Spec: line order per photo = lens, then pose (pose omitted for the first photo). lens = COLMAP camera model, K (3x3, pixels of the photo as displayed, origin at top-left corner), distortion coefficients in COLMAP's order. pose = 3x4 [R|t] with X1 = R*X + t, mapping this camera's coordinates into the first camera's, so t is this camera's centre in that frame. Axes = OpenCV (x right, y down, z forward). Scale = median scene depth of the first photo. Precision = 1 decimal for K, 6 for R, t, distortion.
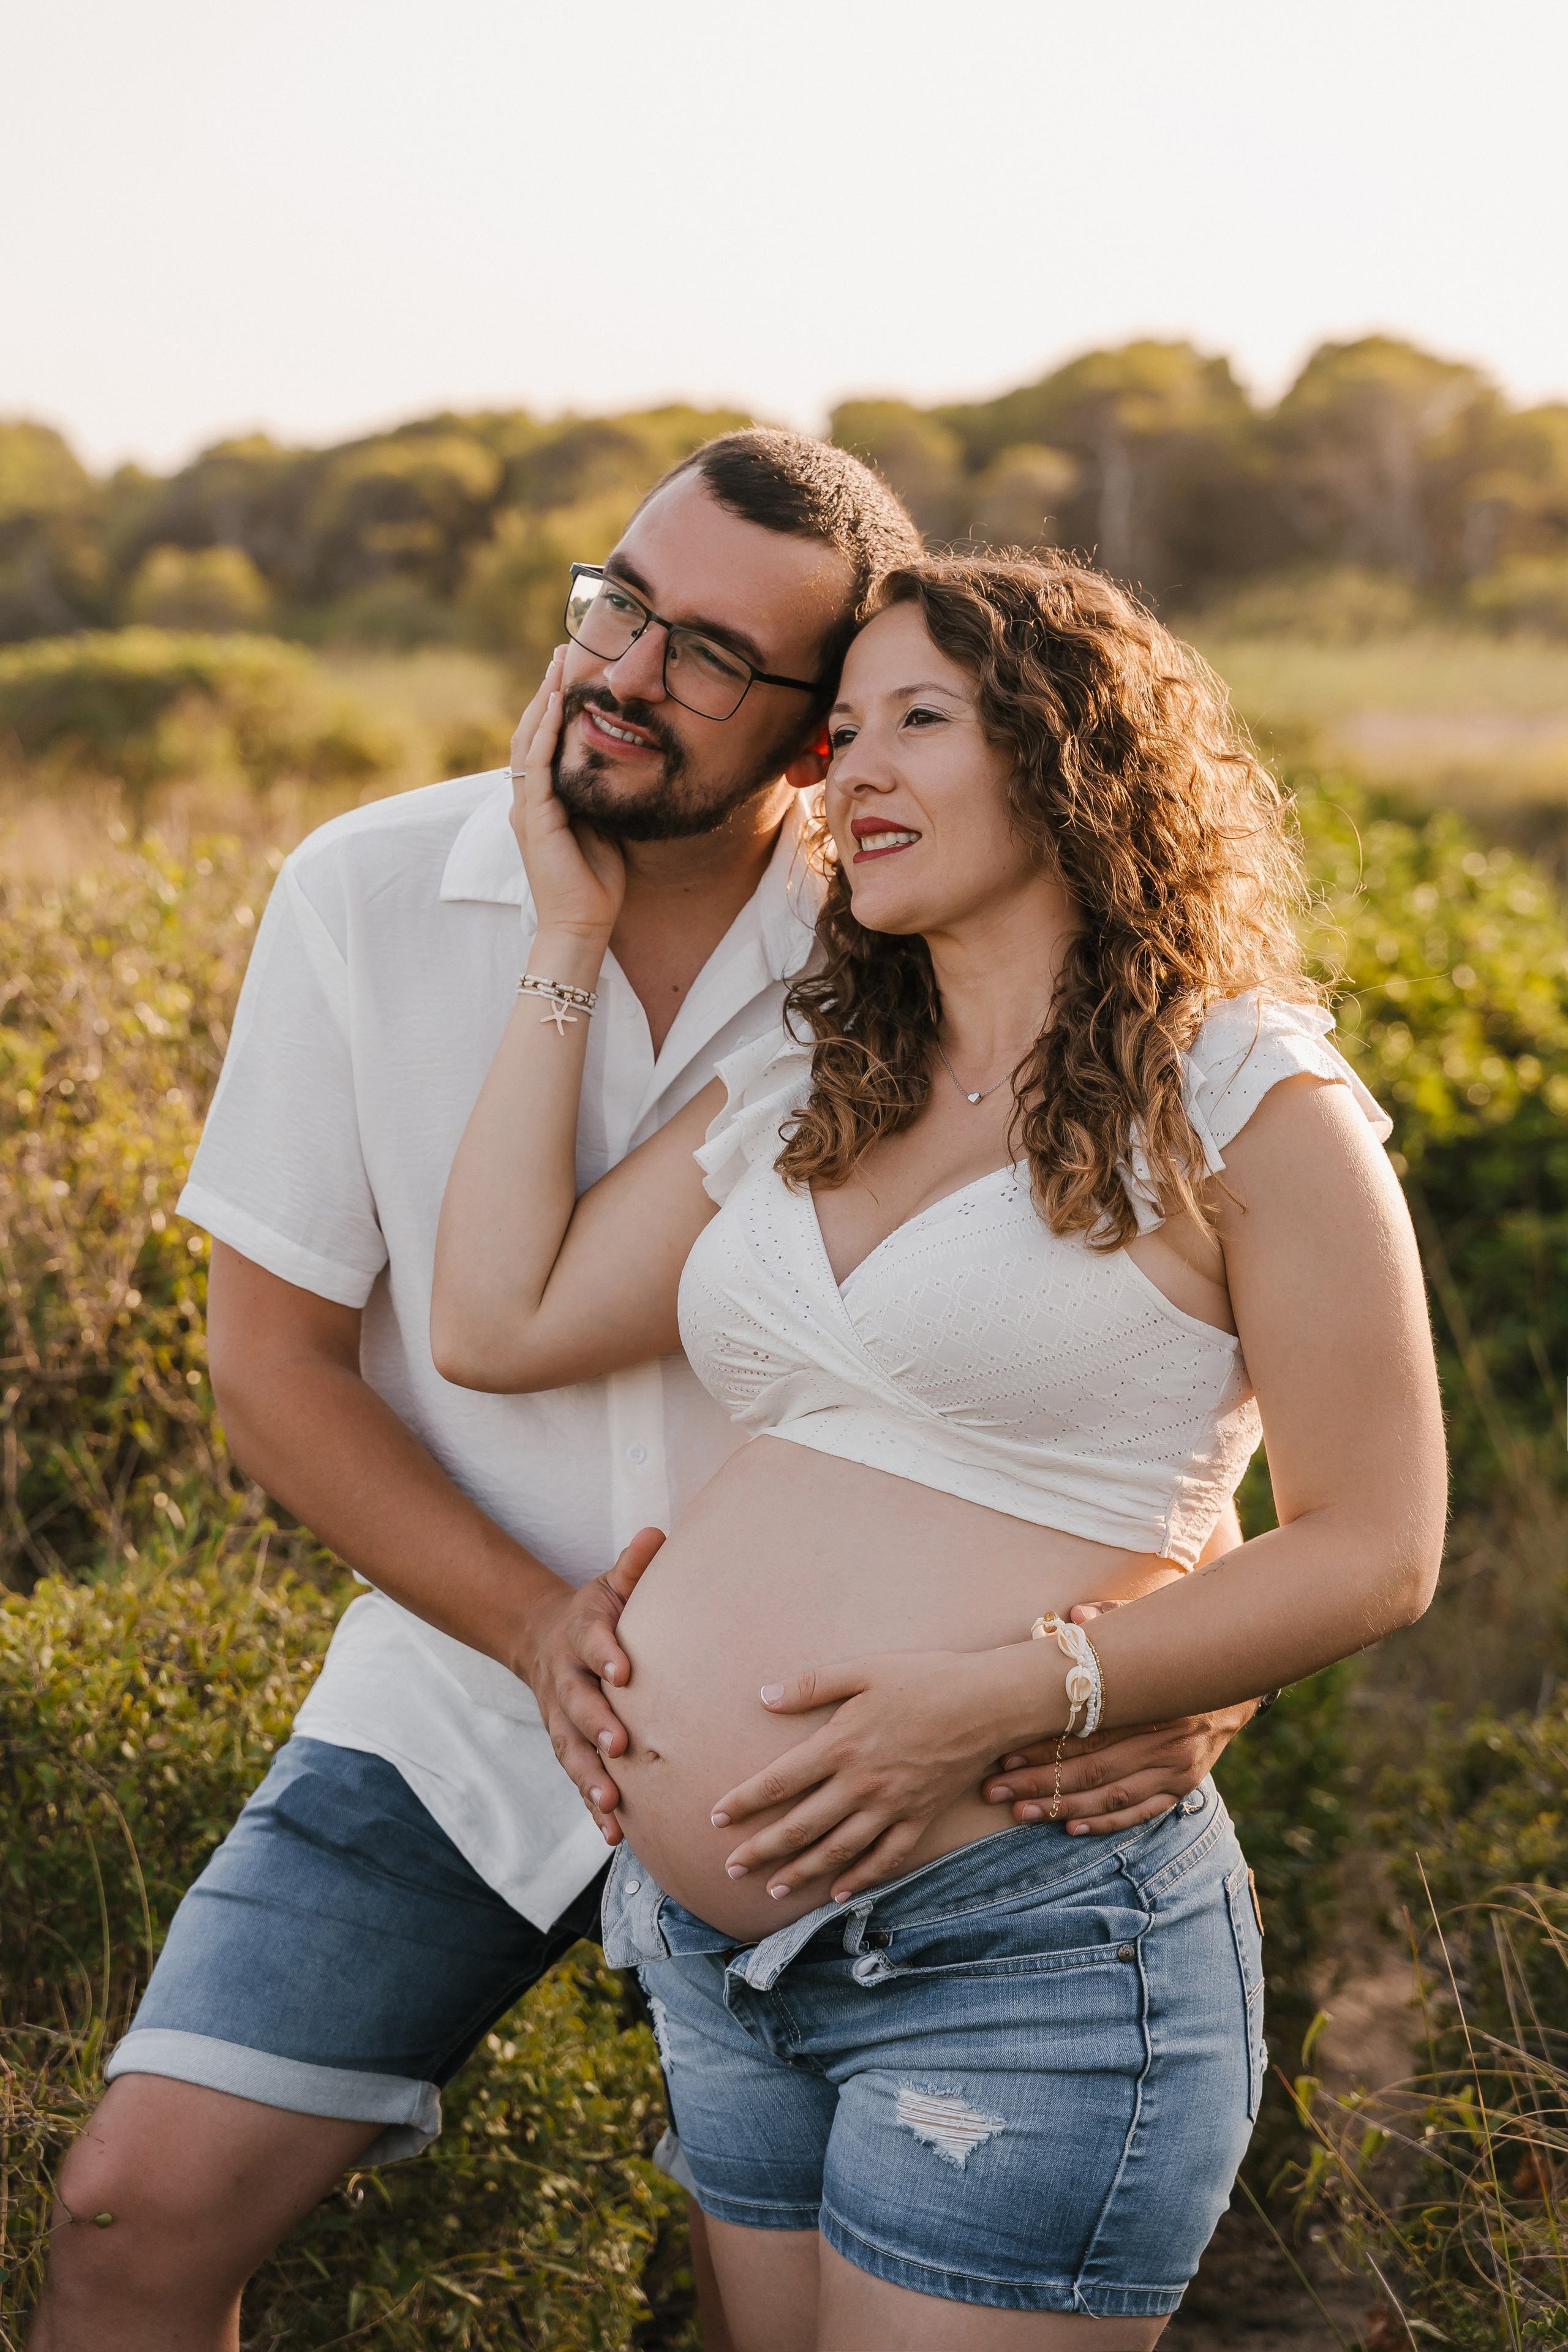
lens RADIAL K [[5257.2, 0, 784.0], [0, 5257.2, 1176.0], [0, 0, 1]] dist [-0.028897, -0.092316]
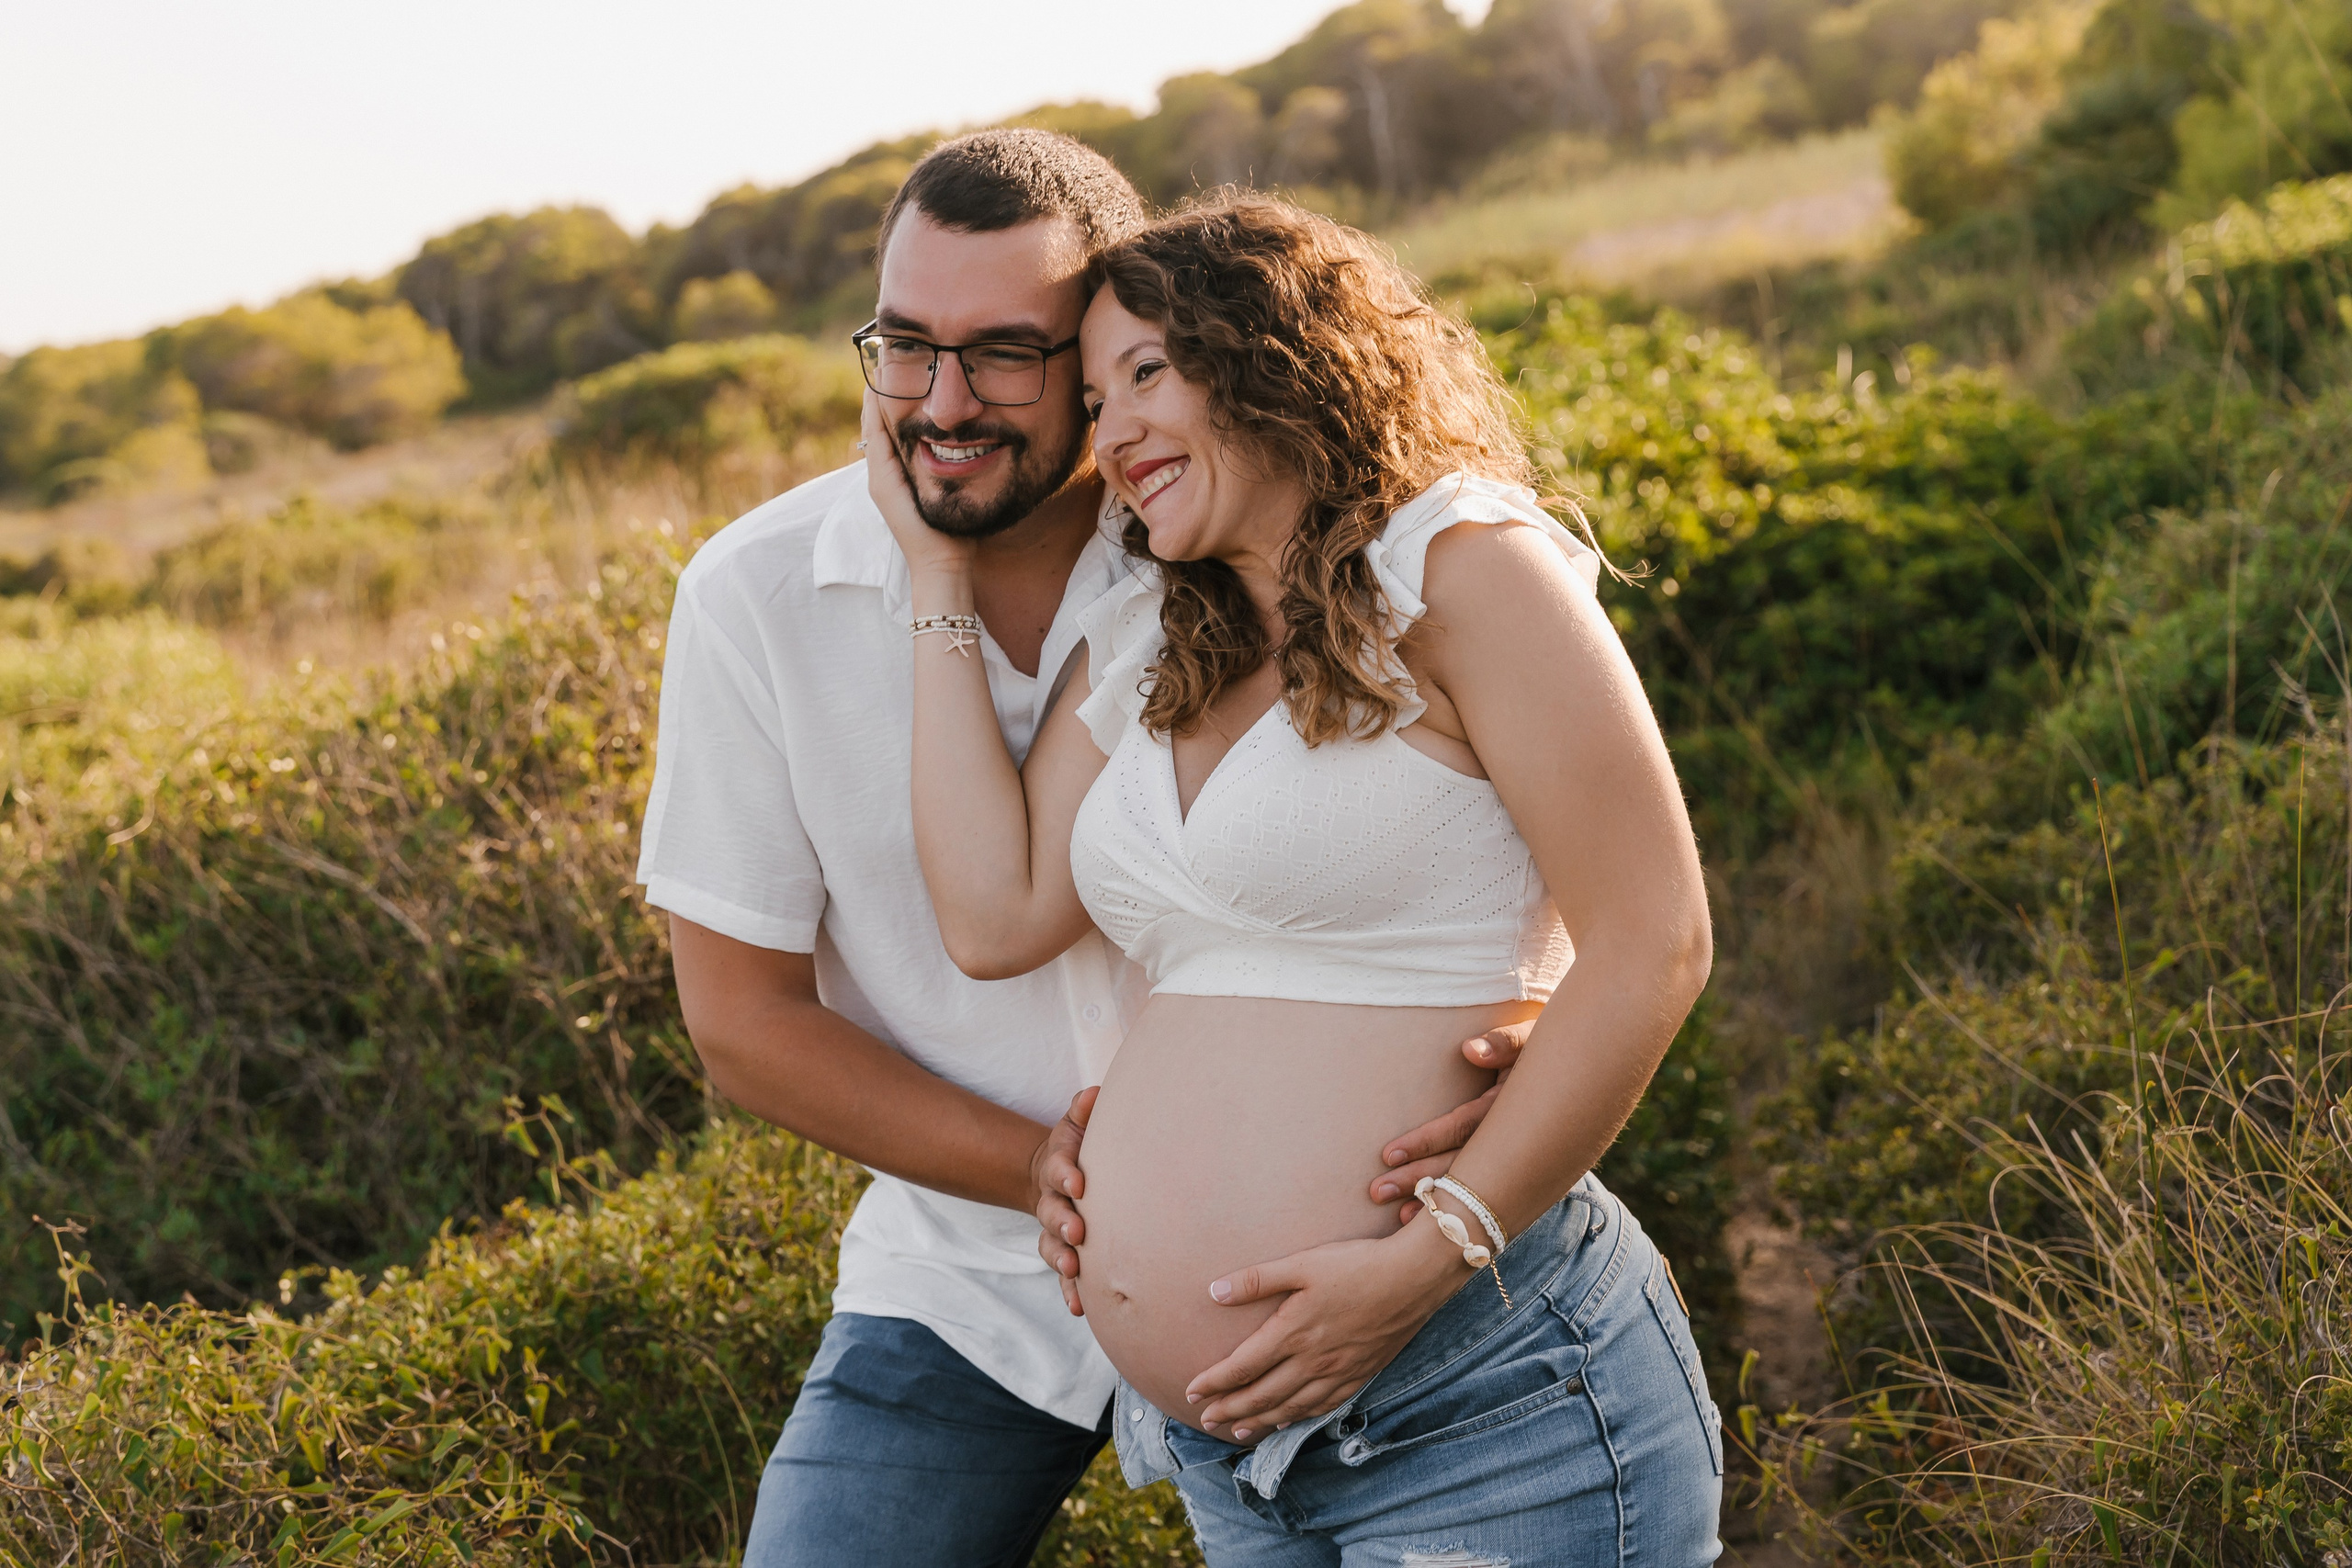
lens RADIAL K [[3668.0, 0, 1176.0], [0, 3668.0, 784.0], [0, 0, 1]] dist [0.006084, -0.022378]
pose [[0.983209, -0.180547, -0.026525, 0.020297], [0.181506, 0.982584, 0.039808, -0.023446], [0.018875, -0.043954, 0.998855, 0.174502]]
